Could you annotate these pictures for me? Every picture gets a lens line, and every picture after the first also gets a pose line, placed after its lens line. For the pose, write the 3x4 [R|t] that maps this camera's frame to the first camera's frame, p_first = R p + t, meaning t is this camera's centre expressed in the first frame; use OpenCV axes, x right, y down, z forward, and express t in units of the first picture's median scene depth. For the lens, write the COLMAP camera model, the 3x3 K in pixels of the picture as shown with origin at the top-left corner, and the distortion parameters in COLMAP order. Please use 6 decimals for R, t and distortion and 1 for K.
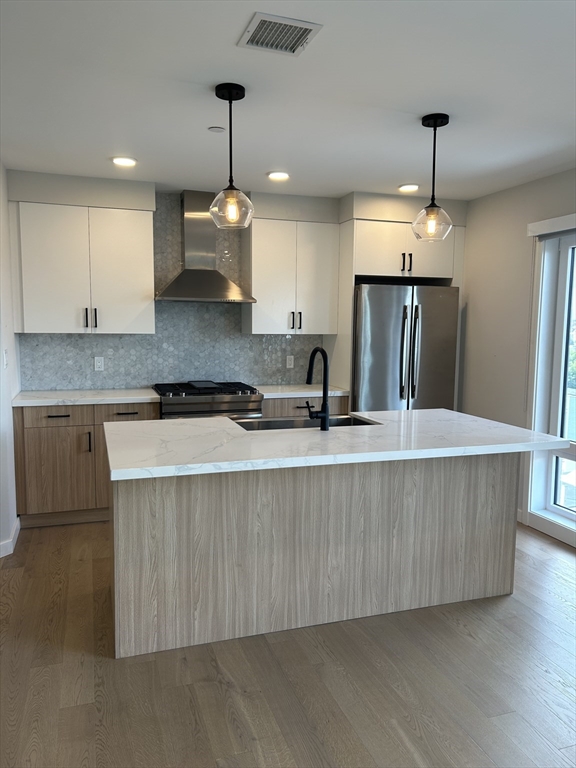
lens RADIAL K [[575.3, 0, 288.0], [0, 575.3, 384.0], [0, 0, 1]] dist [0.091804, -0.174614]
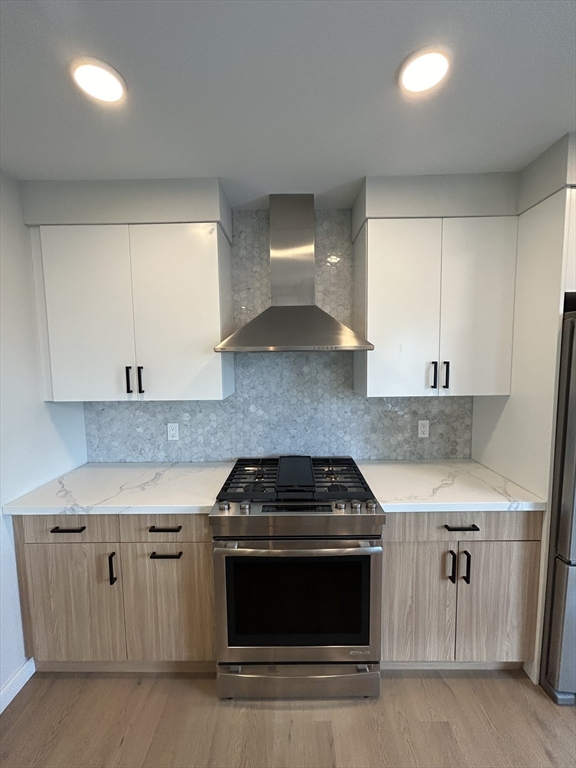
lens RADIAL K [[307.9, 0, 289.5], [0, 307.9, 383.8], [0, 0, 1]] dist [0.000830, 0.000835]
pose [[0.943377, 0.005253, -0.331680, -0.030054], [-0.011635, 0.999783, -0.017258, -0.097187], [0.331518, 0.020140, 0.943234, 0.653315]]
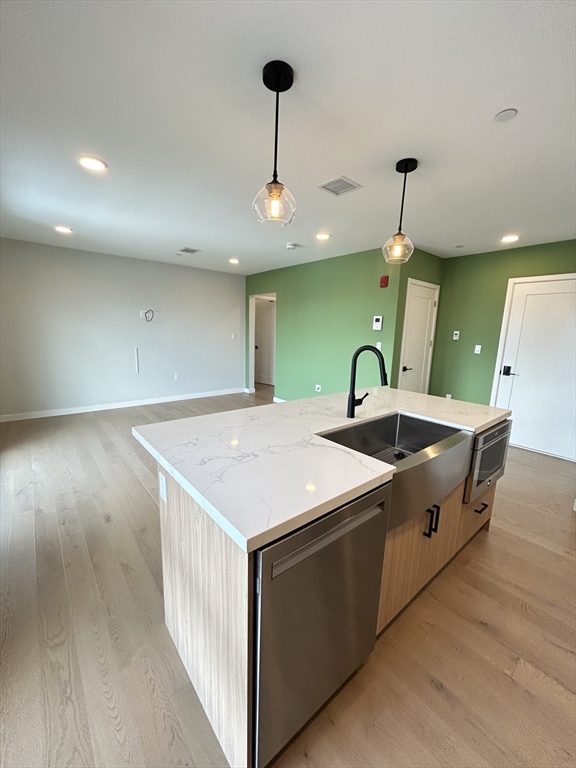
lens RADIAL K [[307.9, 0, 289.5], [0, 307.9, 383.8], [0, 0, 1]] dist [0.000830, 0.000835]
pose [[-0.931903, 0.025367, -0.361818, 0.259618], [-0.076877, 0.961072, 0.265387, -0.088916], [0.354466, 0.275130, -0.893676, 0.967057]]
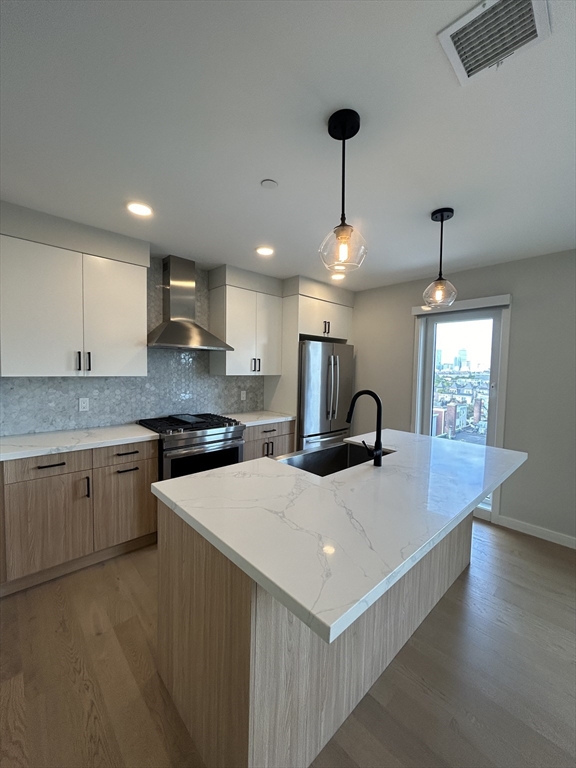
lens RADIAL K [[307.9, 0, 289.5], [0, 307.9, 383.8], [0, 0, 1]] dist [0.000830, 0.000835]
pose [[0.911334, -0.013997, 0.411429, -0.217118], [0.032852, 0.998707, -0.038793, -0.038758], [-0.410354, 0.048870, 0.910616, 0.337813]]
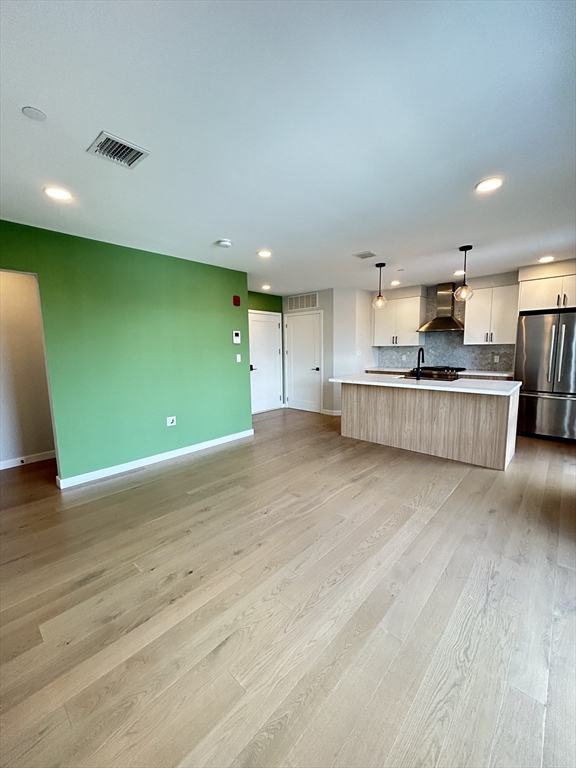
lens RADIAL K [[307.9, 0, 289.5], [0, 307.9, 383.8], [0, 0, 1]] dist [0.000830, 0.000835]
pose [[0.482566, 0.085799, -0.871647, 0.644847], [-0.072229, 0.995699, 0.058022, 0.038056], [0.872876, 0.034959, 0.486688, -0.113980]]
